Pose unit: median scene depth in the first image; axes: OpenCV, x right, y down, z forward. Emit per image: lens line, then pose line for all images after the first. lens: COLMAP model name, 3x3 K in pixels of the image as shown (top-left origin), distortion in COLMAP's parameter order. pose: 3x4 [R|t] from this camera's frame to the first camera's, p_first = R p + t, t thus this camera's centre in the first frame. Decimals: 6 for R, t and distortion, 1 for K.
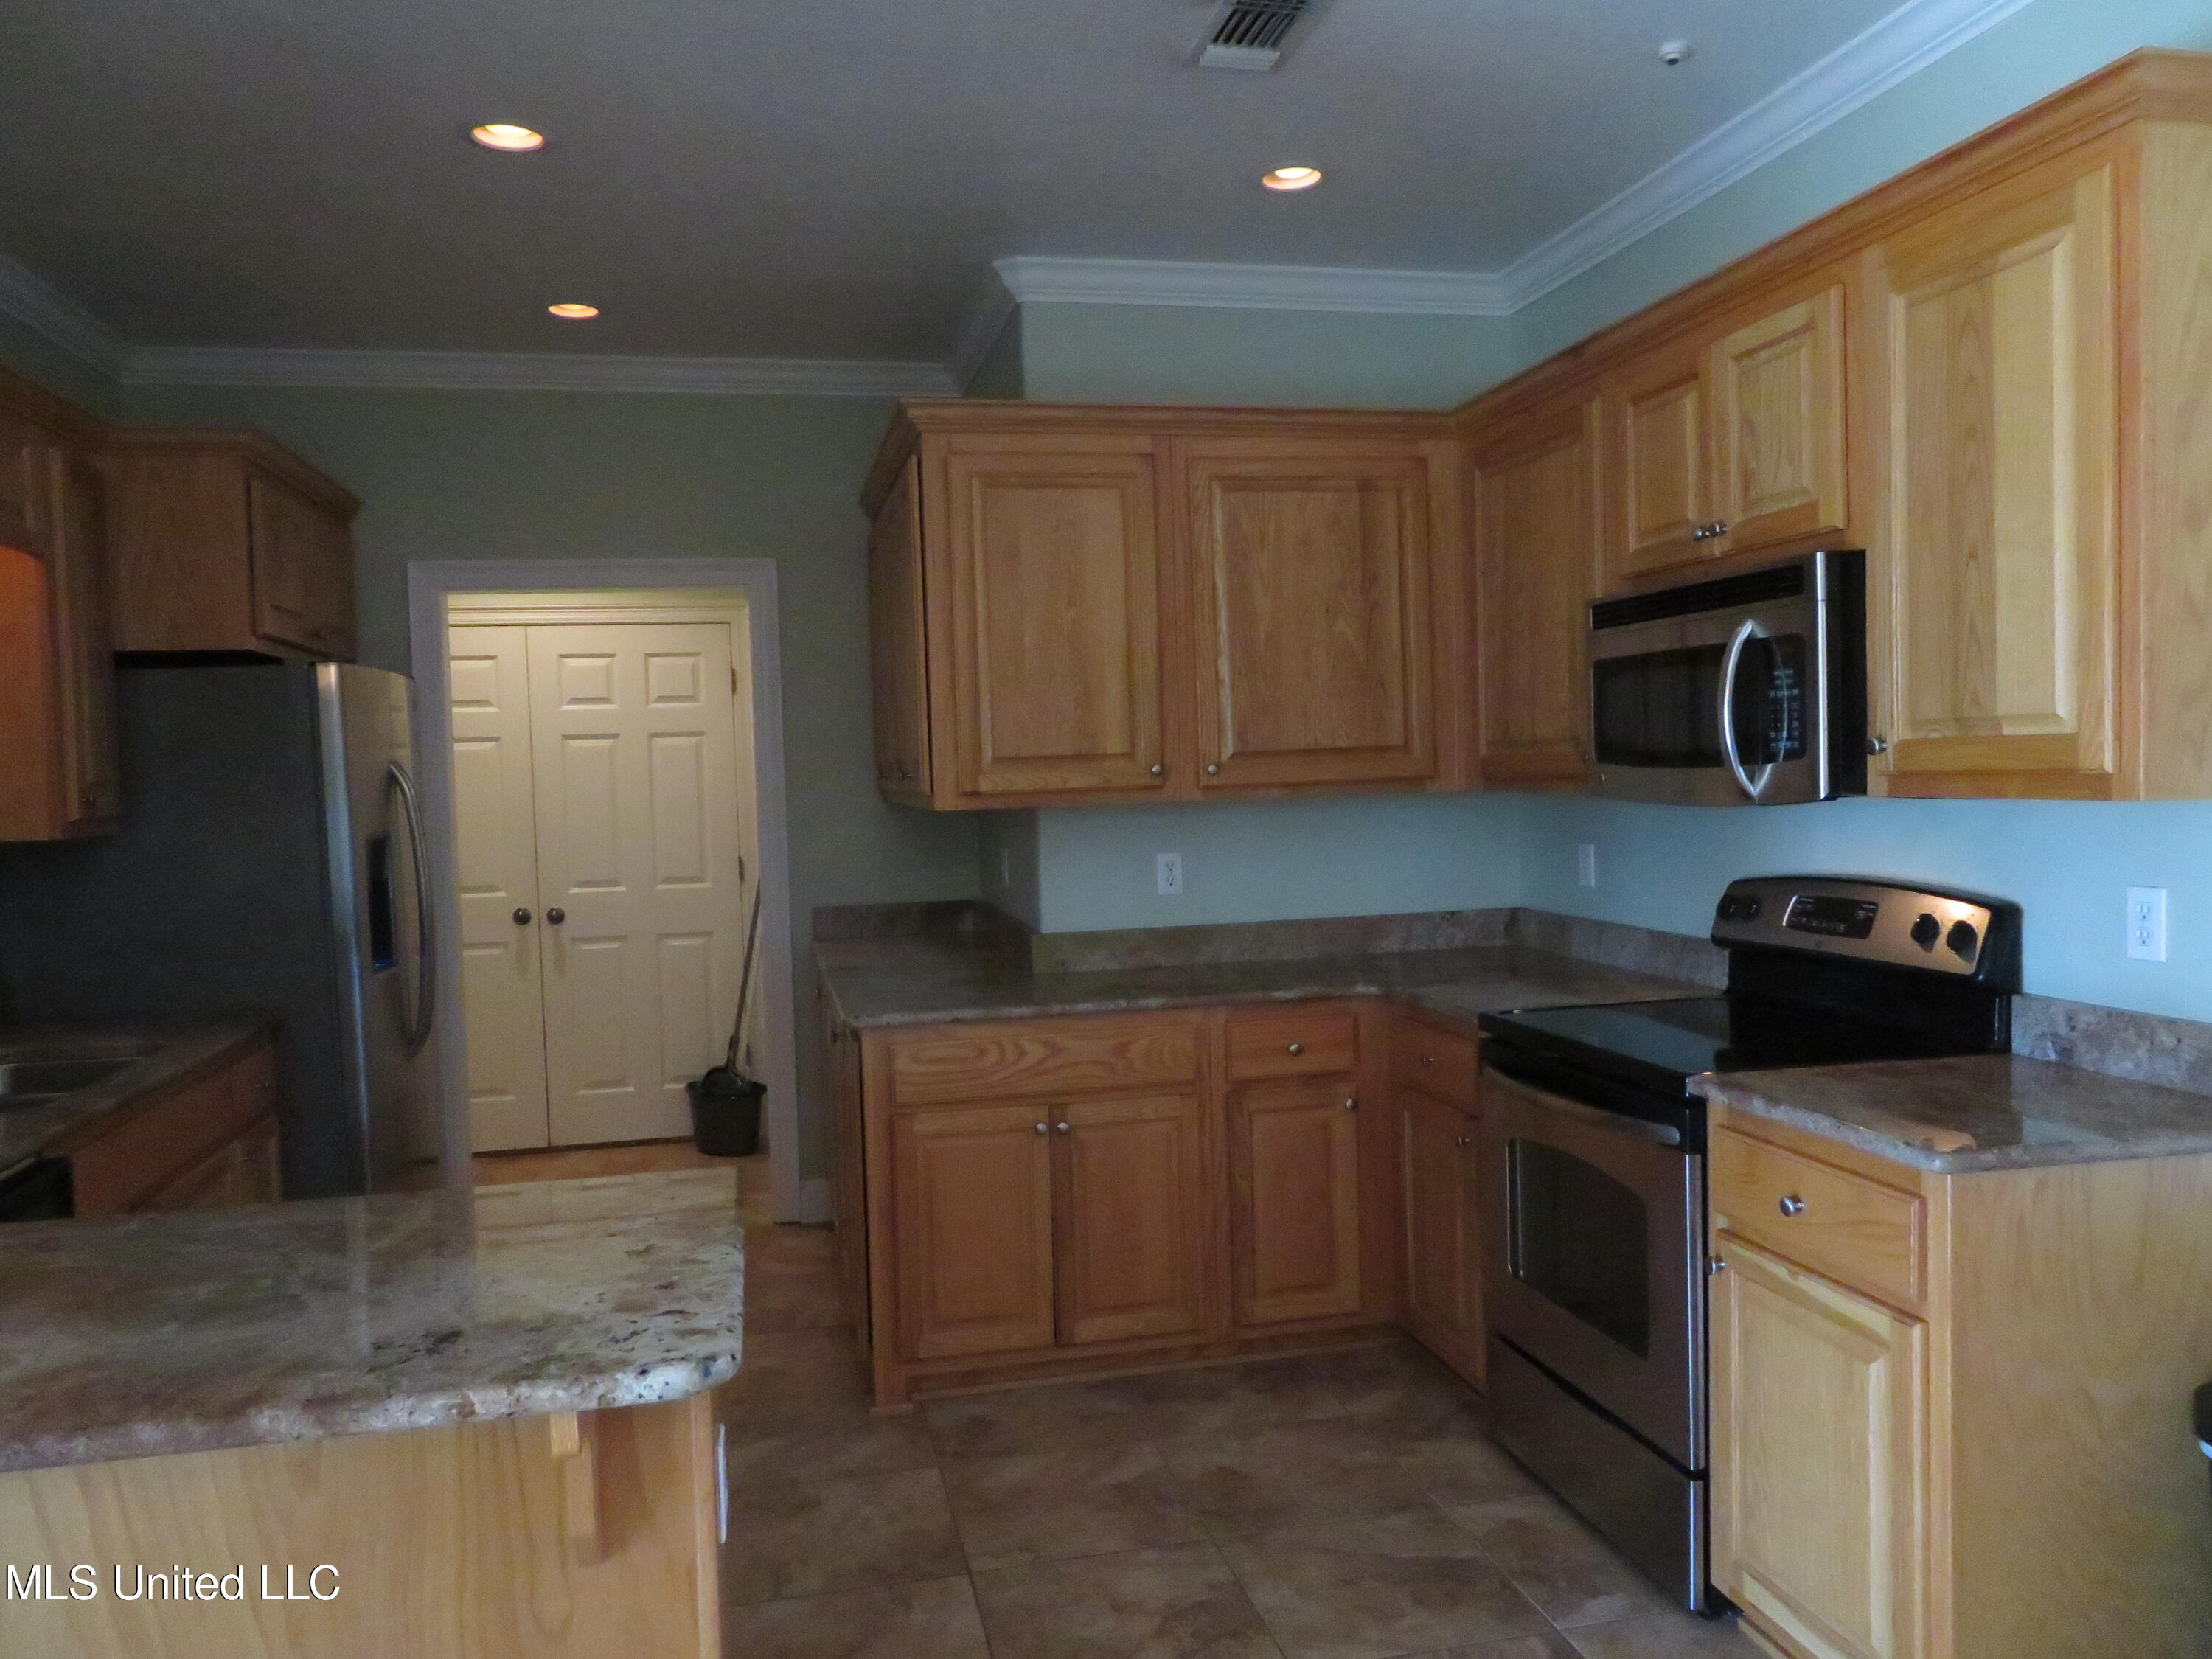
lens RADIAL K [[1584.4, 0, 1101.1], [0, 1584.4, 825.1], [0, 0, 1]] dist [-0.013980, 0.011355]
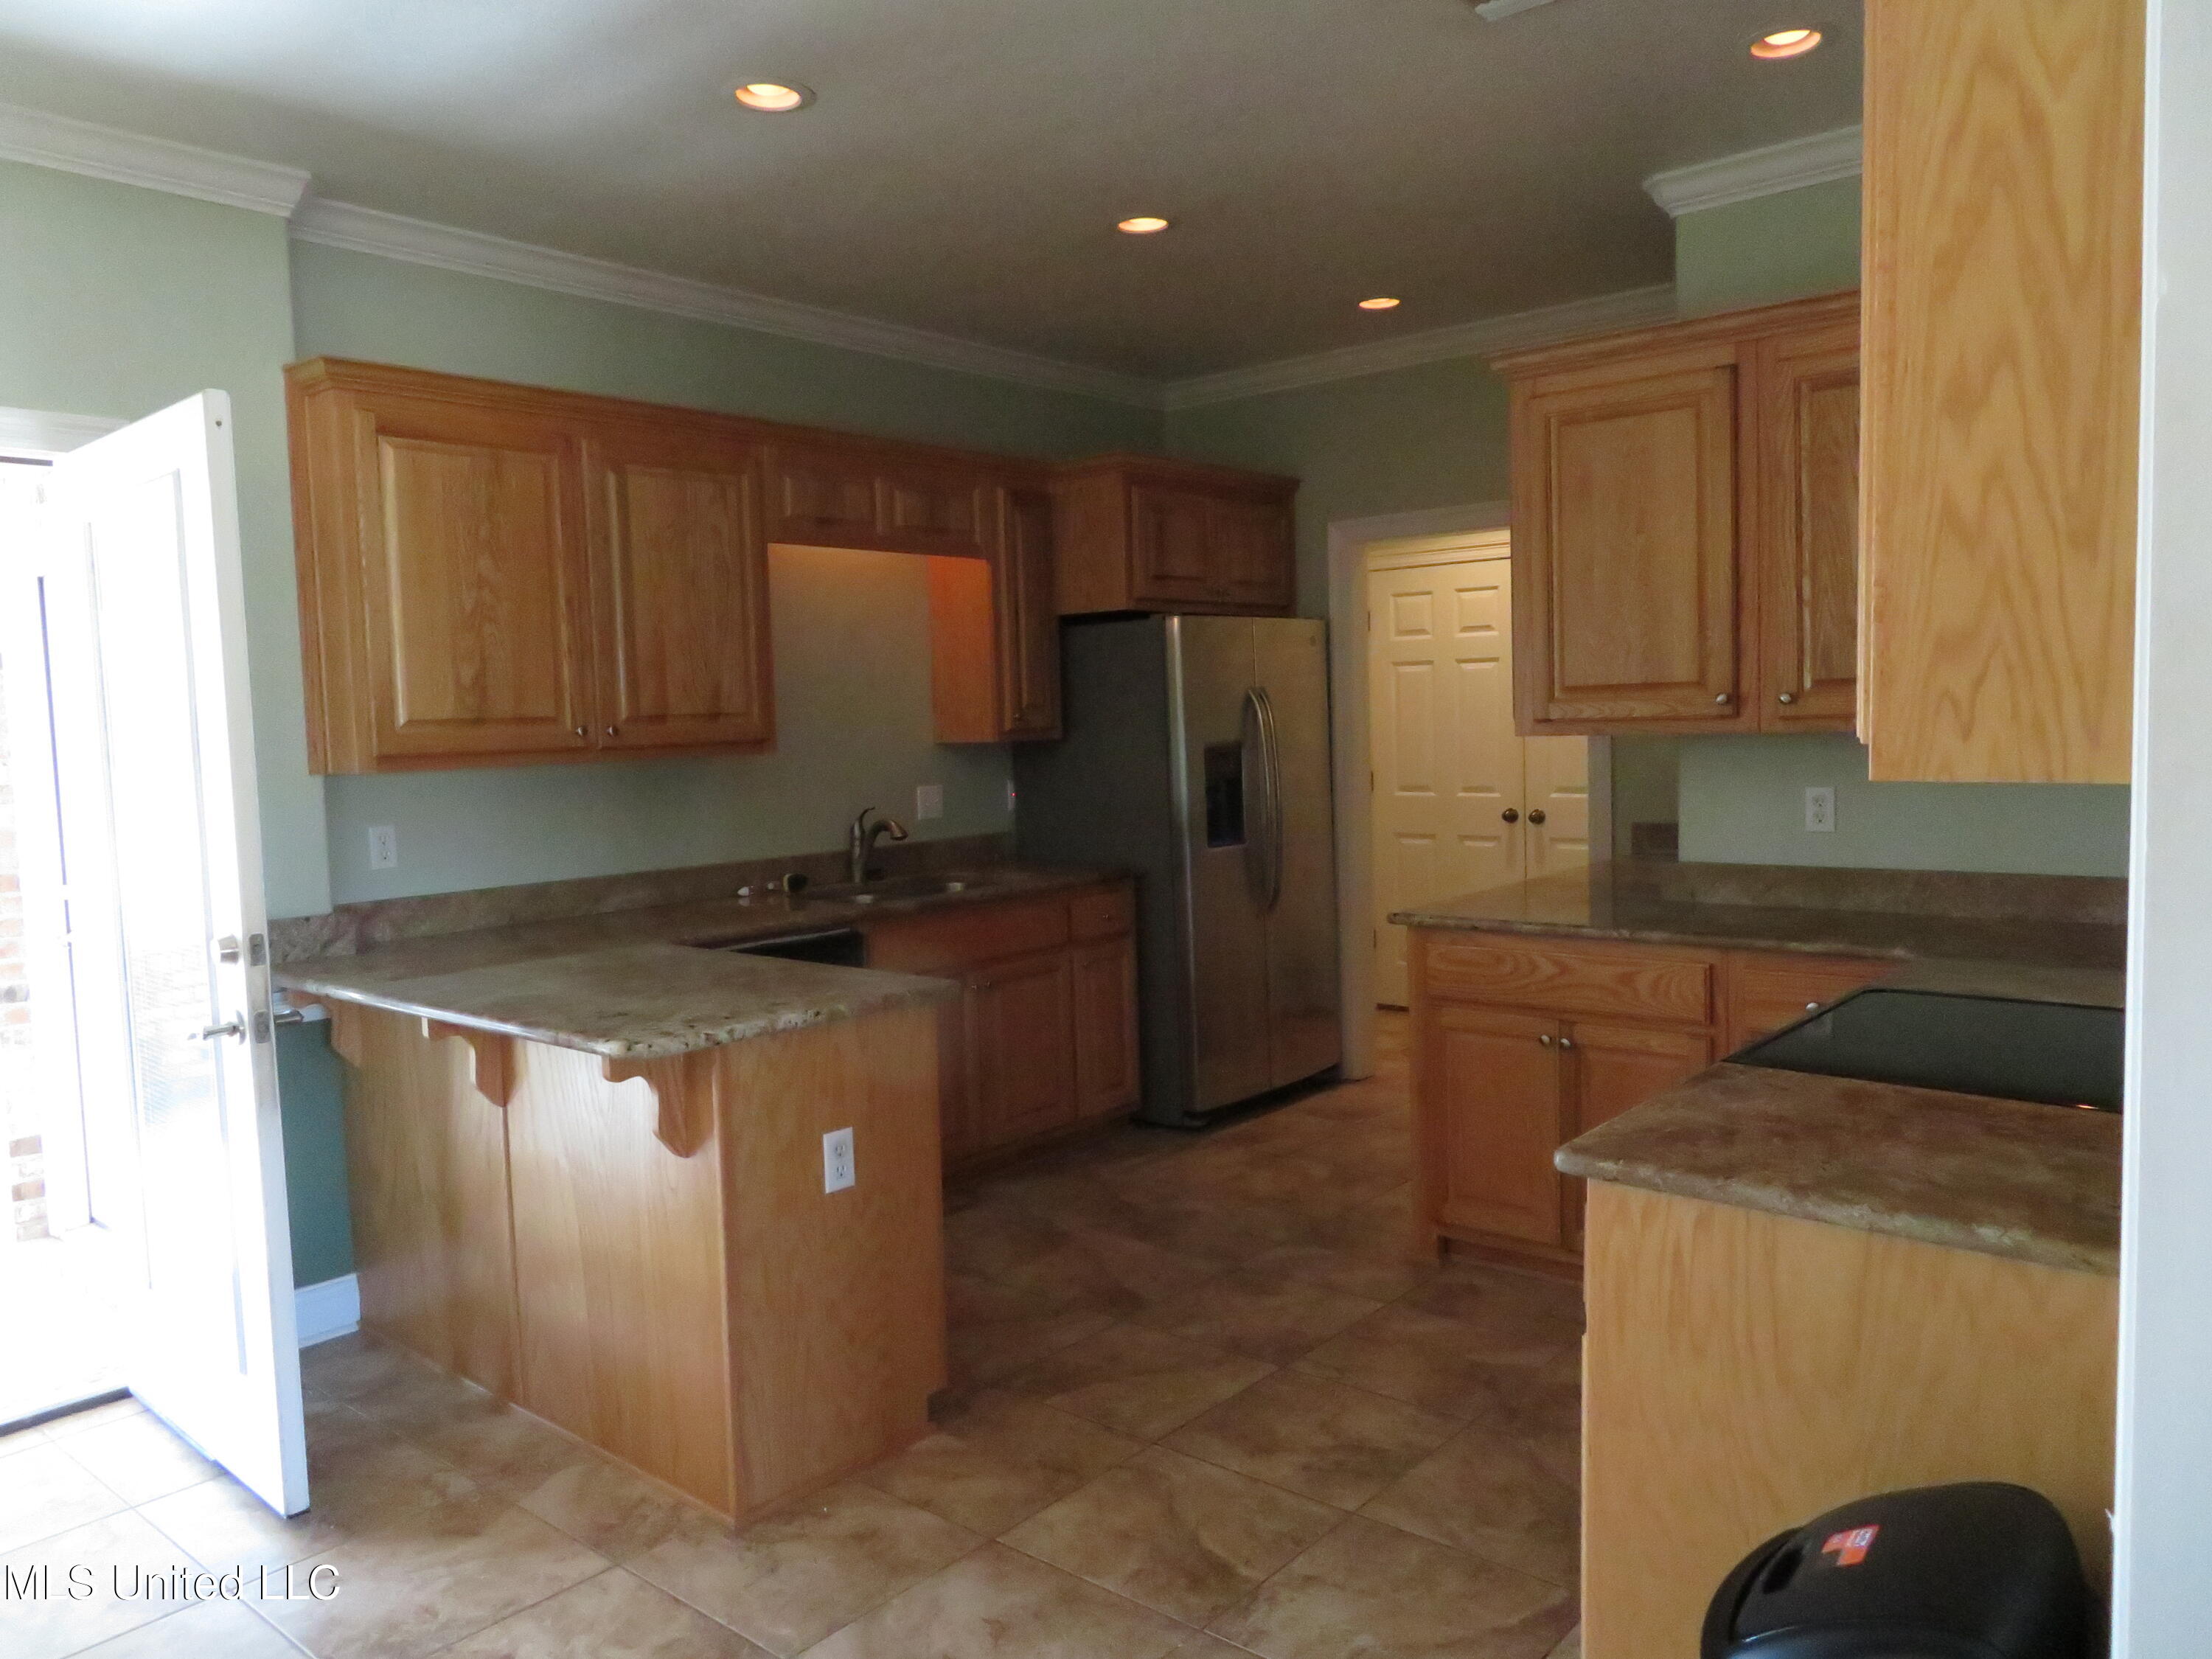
lens RADIAL K [[1584.4, 0, 1101.1], [0, 1584.4, 825.1], [0, 0, 1]] dist [-0.013980, 0.011355]
pose [[0.602085, 0.069528, -0.795399, 0.580840], [-0.016981, 0.997091, 0.074304, -0.023771], [0.798251, -0.031231, 0.601514, 0.125141]]
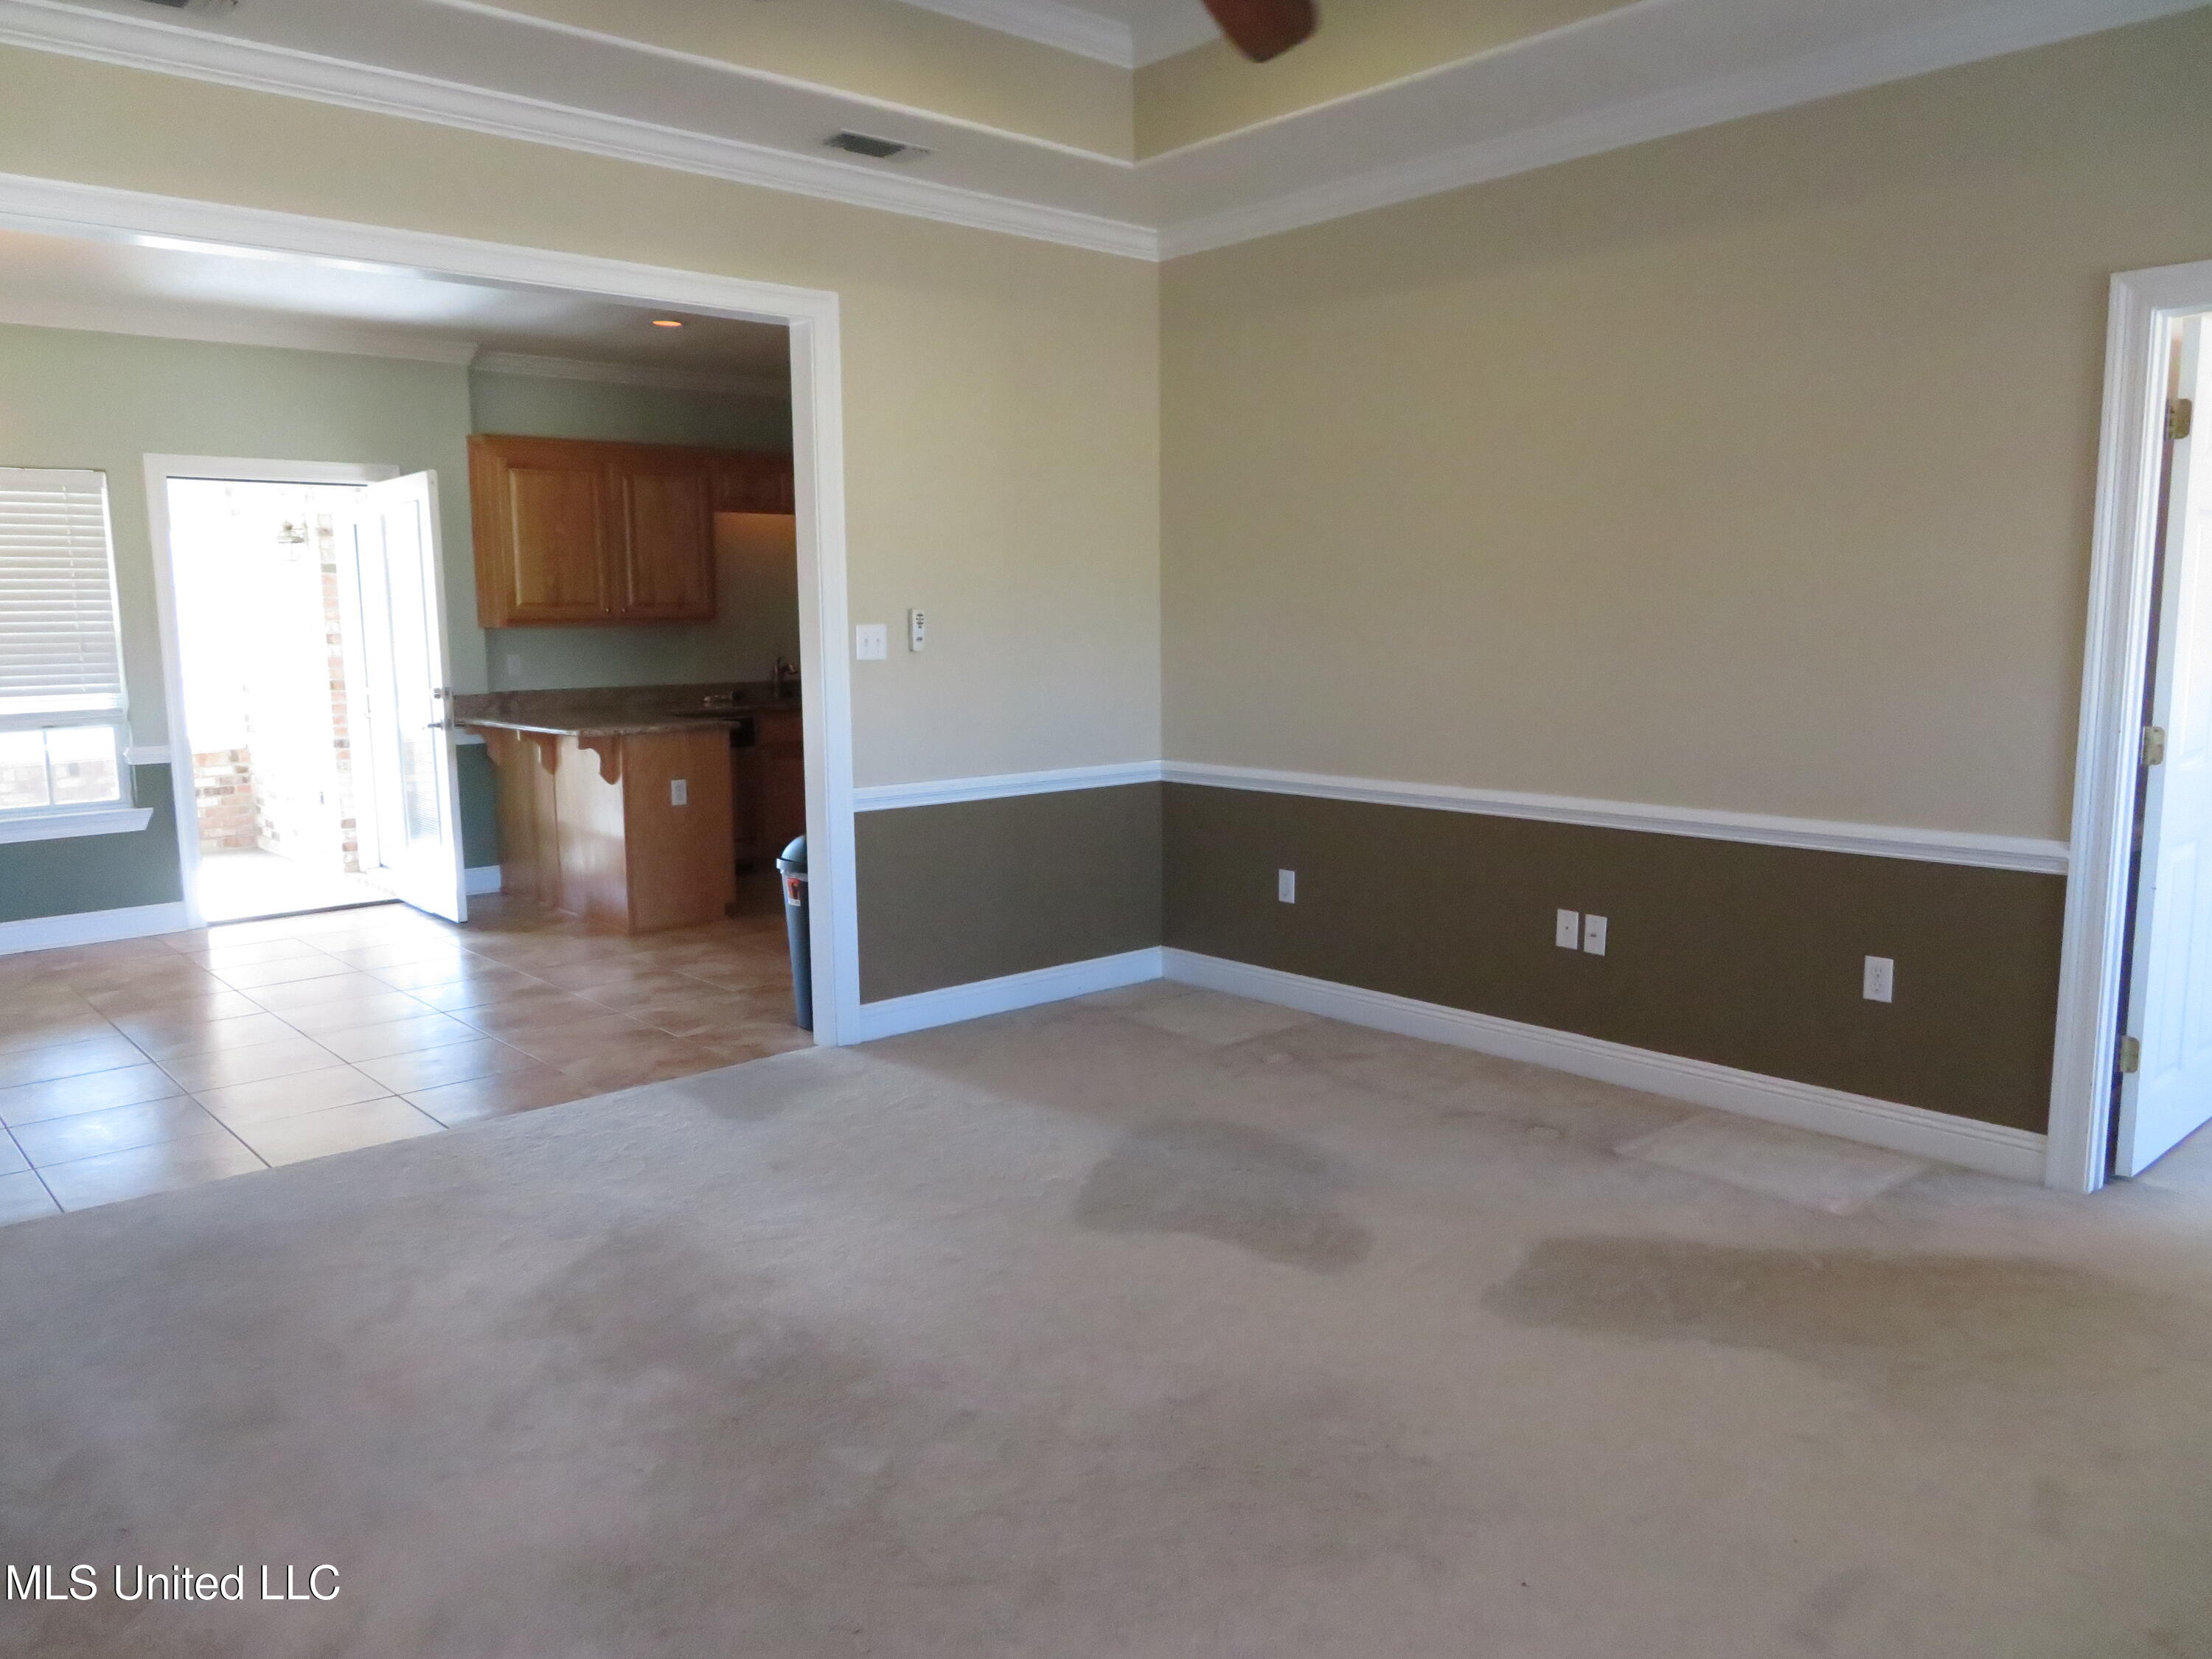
lens RADIAL K [[1584.4, 0, 1101.1], [0, 1584.4, 825.1], [0, 0, 1]] dist [-0.013980, 0.011355]
pose [[0.489771, 0.141945, -0.860218, 1.757124], [-0.034735, 0.989051, 0.143428, -0.044639], [0.871159, -0.040367, 0.489339, 0.005916]]
